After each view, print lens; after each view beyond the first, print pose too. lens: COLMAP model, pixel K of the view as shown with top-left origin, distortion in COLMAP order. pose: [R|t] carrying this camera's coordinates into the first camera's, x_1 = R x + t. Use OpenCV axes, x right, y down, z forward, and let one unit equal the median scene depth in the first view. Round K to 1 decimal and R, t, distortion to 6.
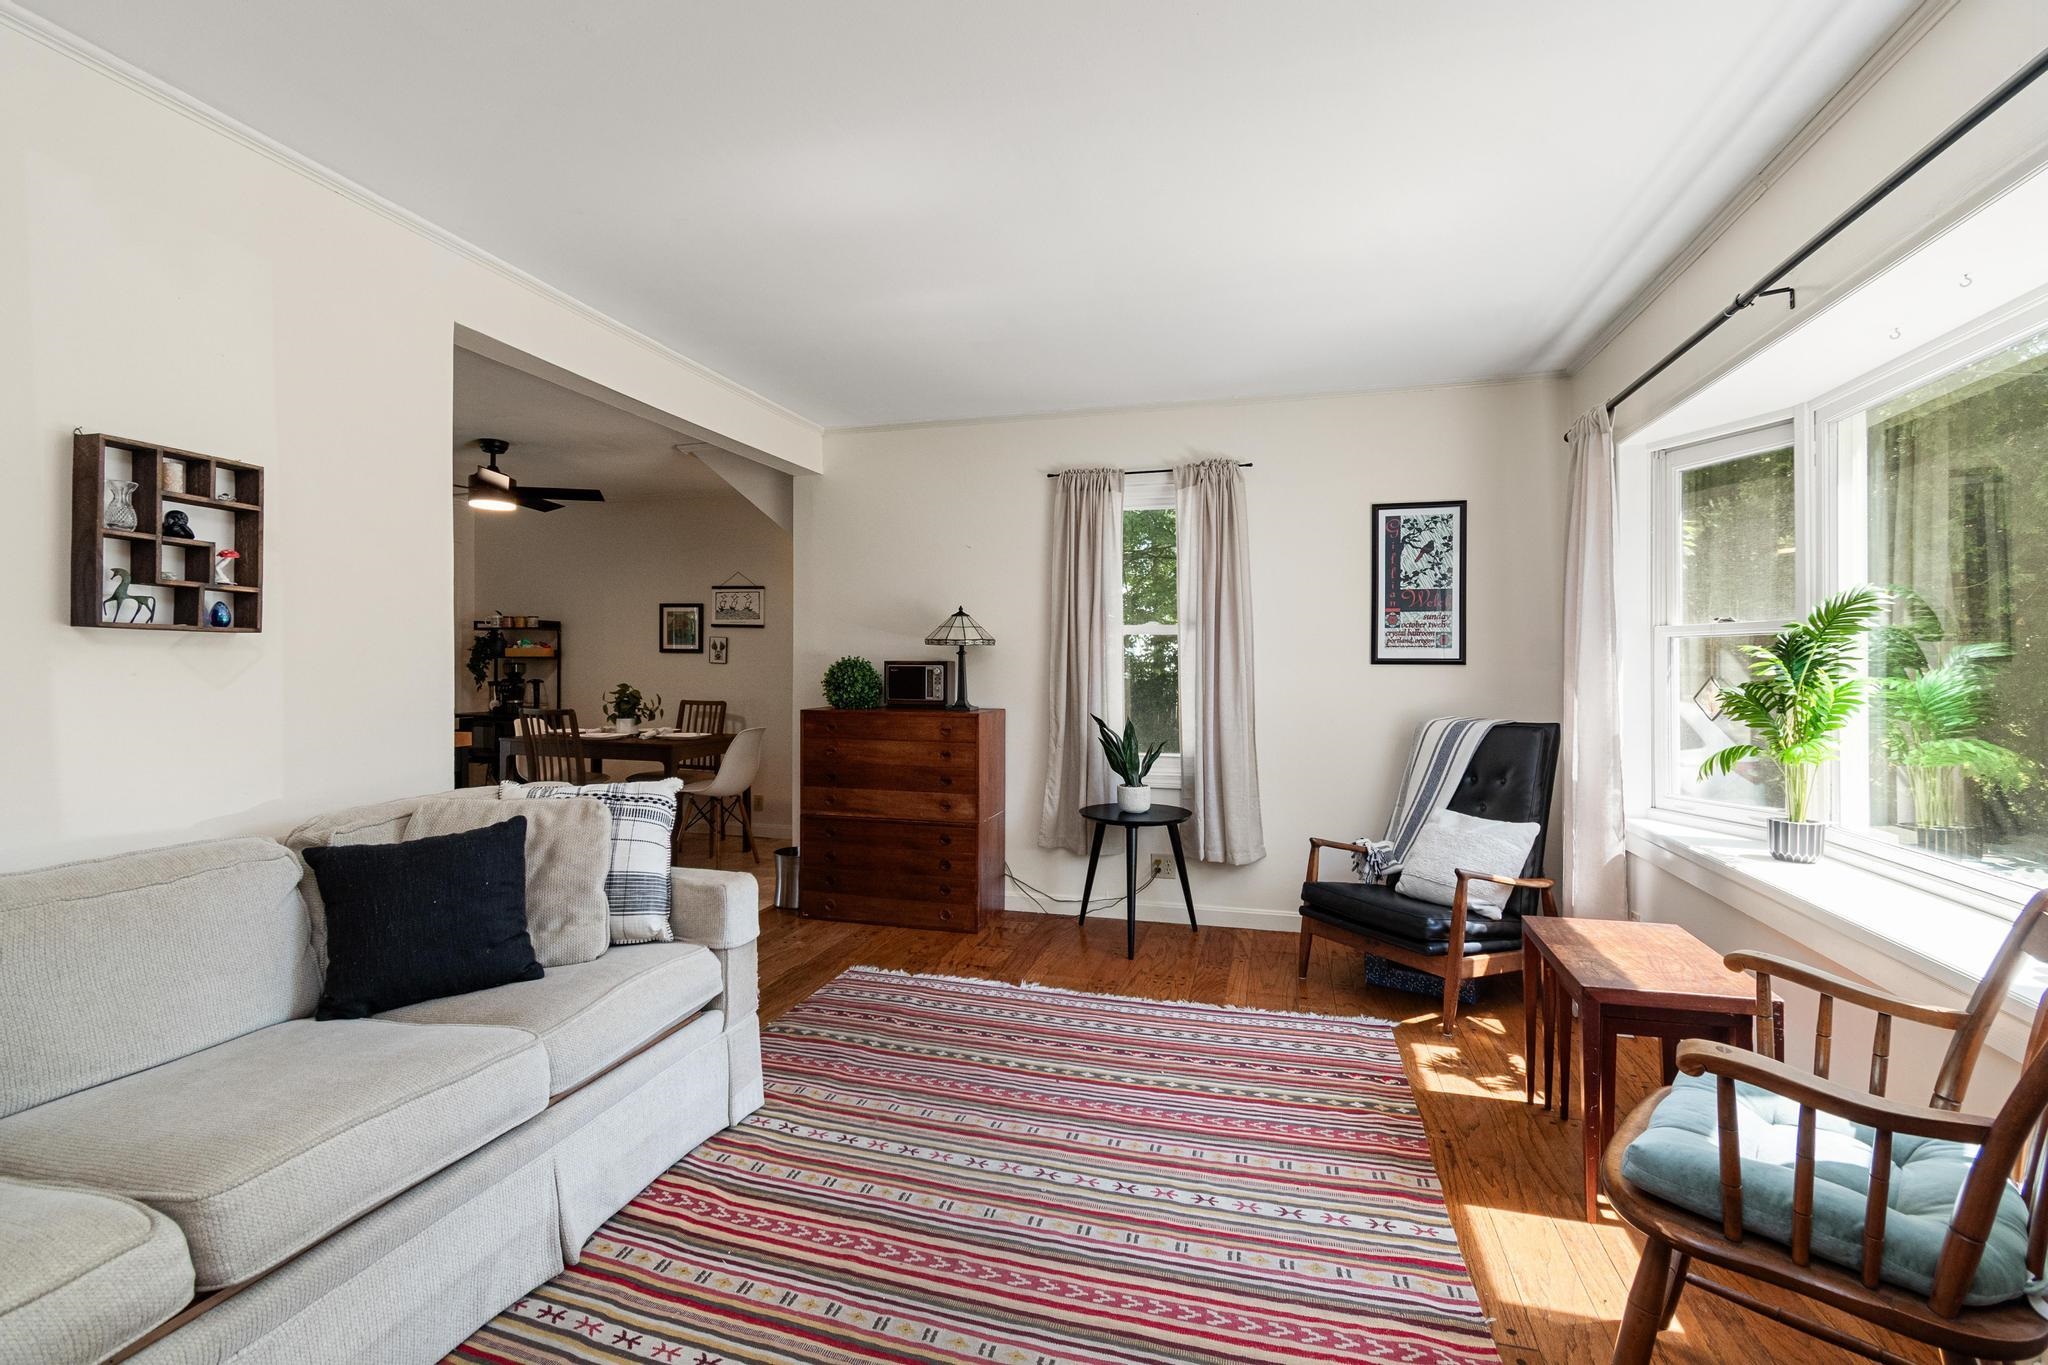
lens RADIAL K [[880.2, 0, 1020.7], [0, 880.2, 670.7], [0, 0, 1]] dist [0.000375, 0.000079]
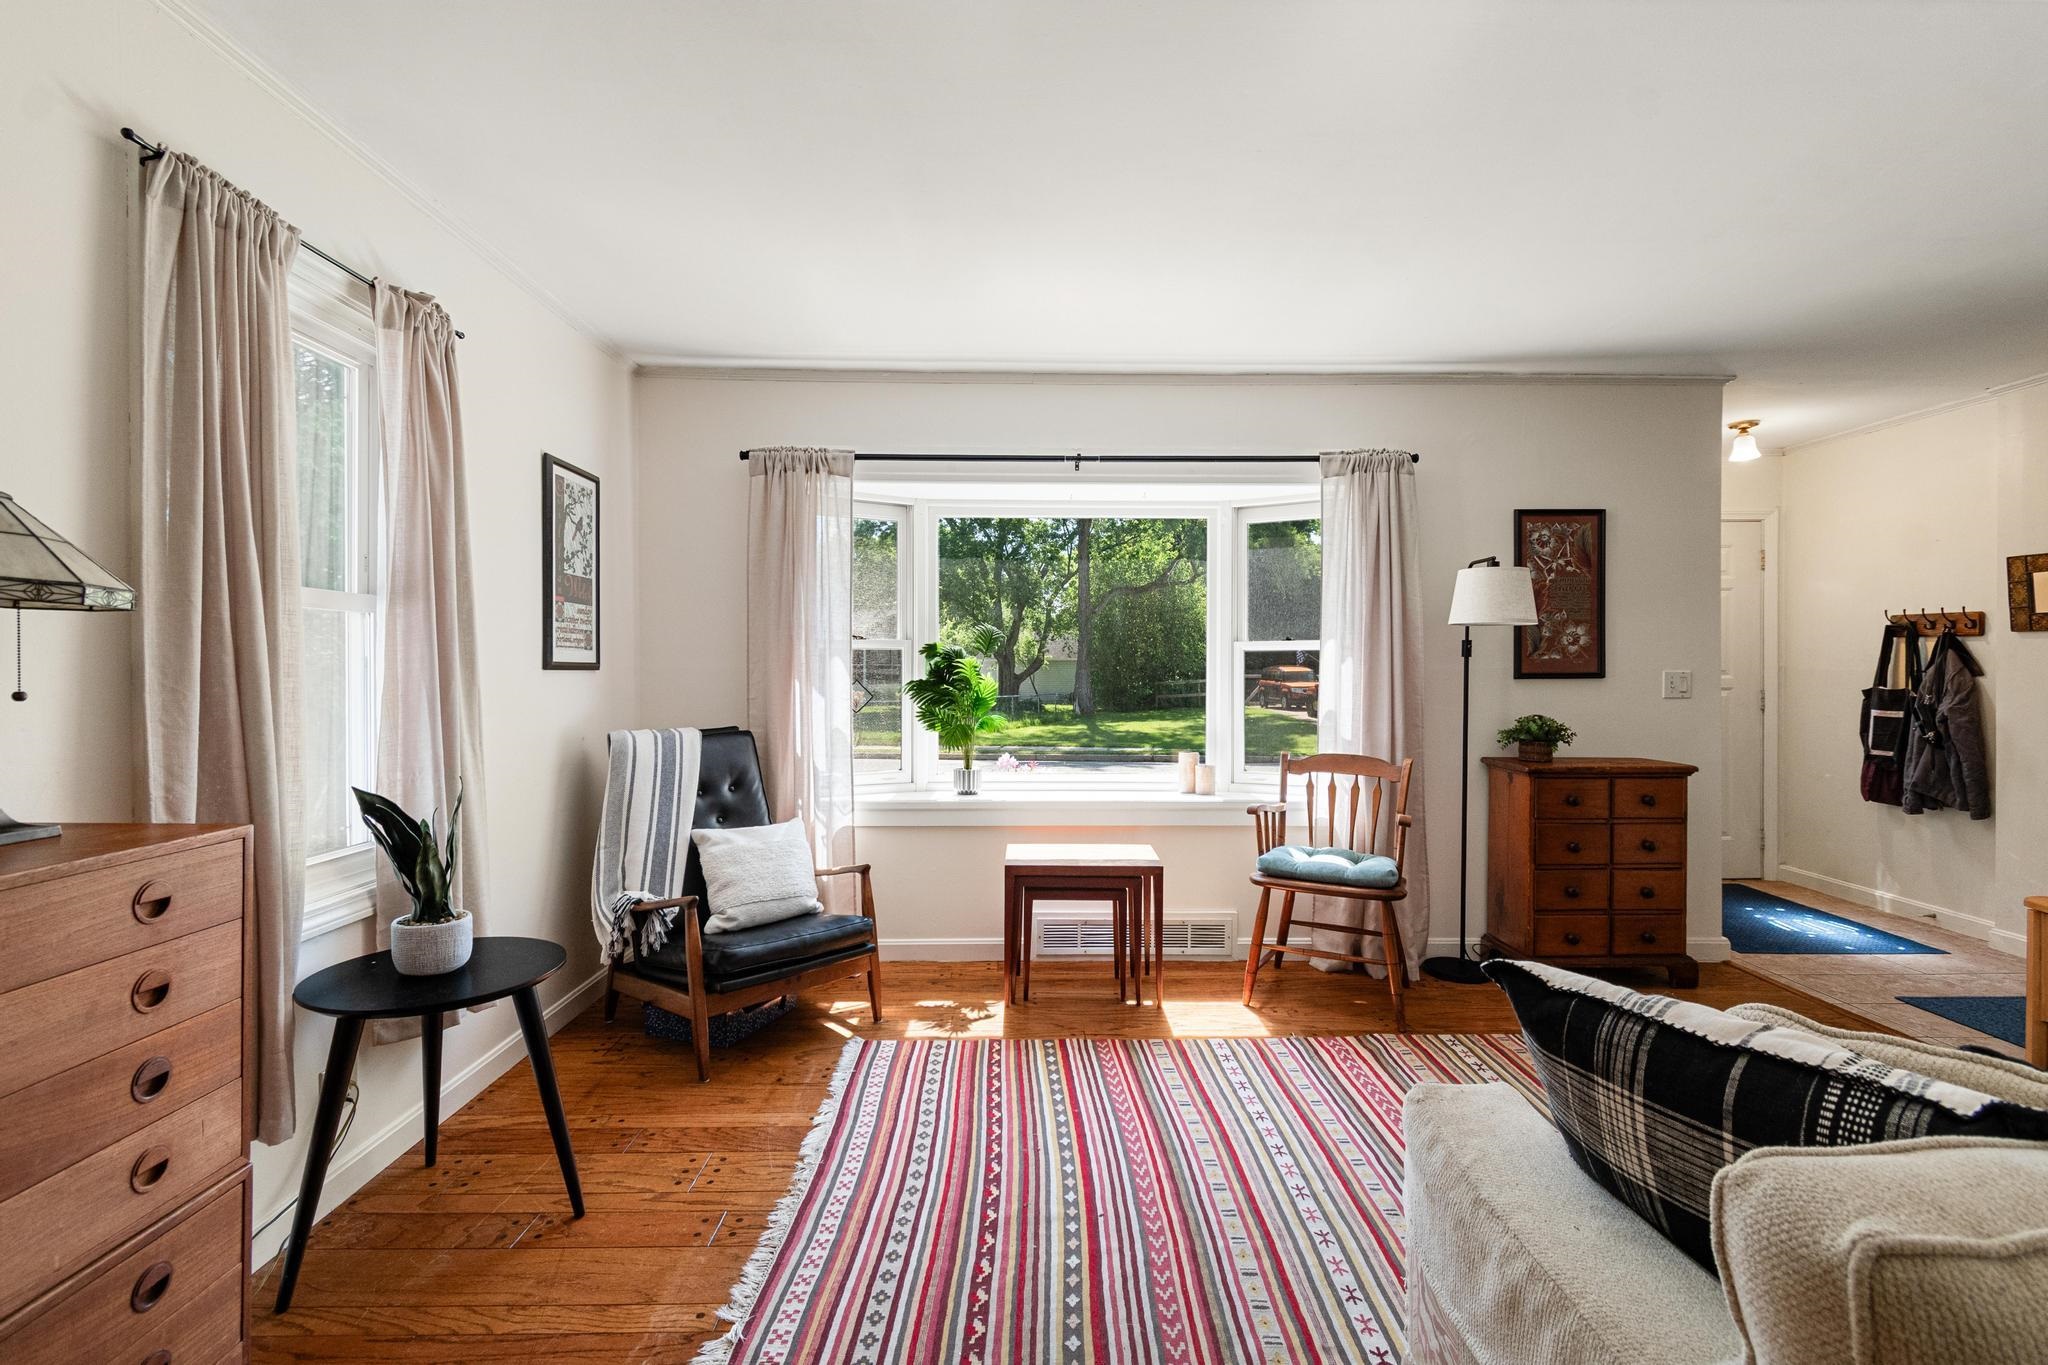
lens RADIAL K [[939.3, 0, 1025.8], [0, 939.3, 677.4], [0, 0, 1]] dist [0.000463, -0.000011]
pose [[-0.280373, -0.010003, 0.959839, -0.664028], [0.004386, 0.999922, 0.011702, -0.012218], [-0.959881, 0.007491, -0.280308, 1.186550]]
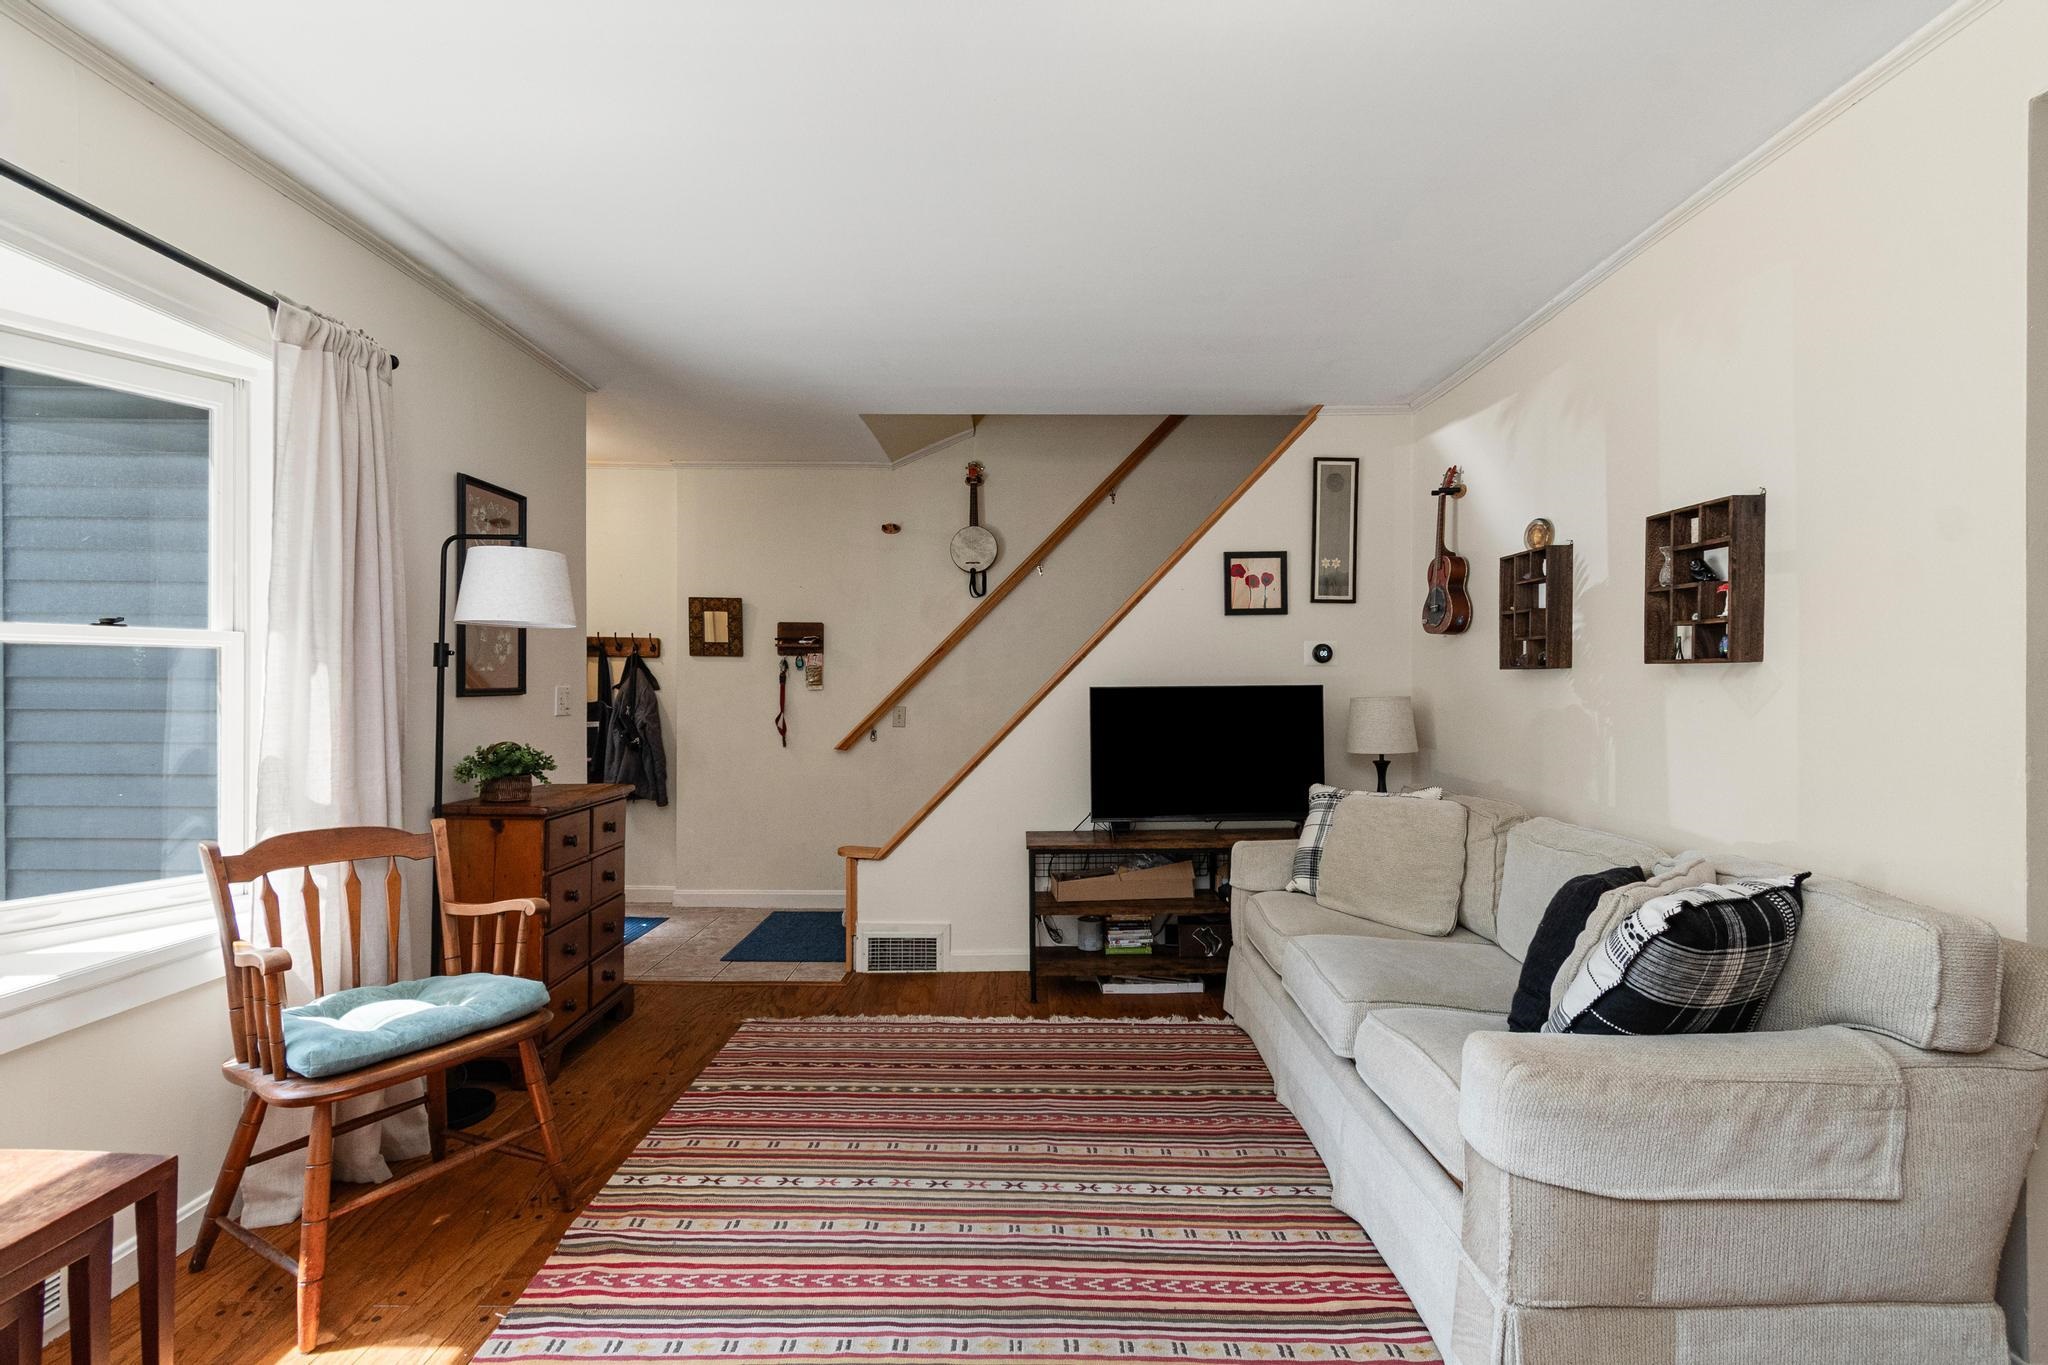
lens RADIAL K [[939.3, 0, 1022.8], [0, 939.3, 690.1], [0, 0, 1]] dist [0.000463, -0.000011]
pose [[-0.963833, 0.002291, -0.266496, 0.124189], [-0.000192, 0.999957, 0.009294, -0.008122], [0.266505, 0.009009, -0.963791, 1.283281]]
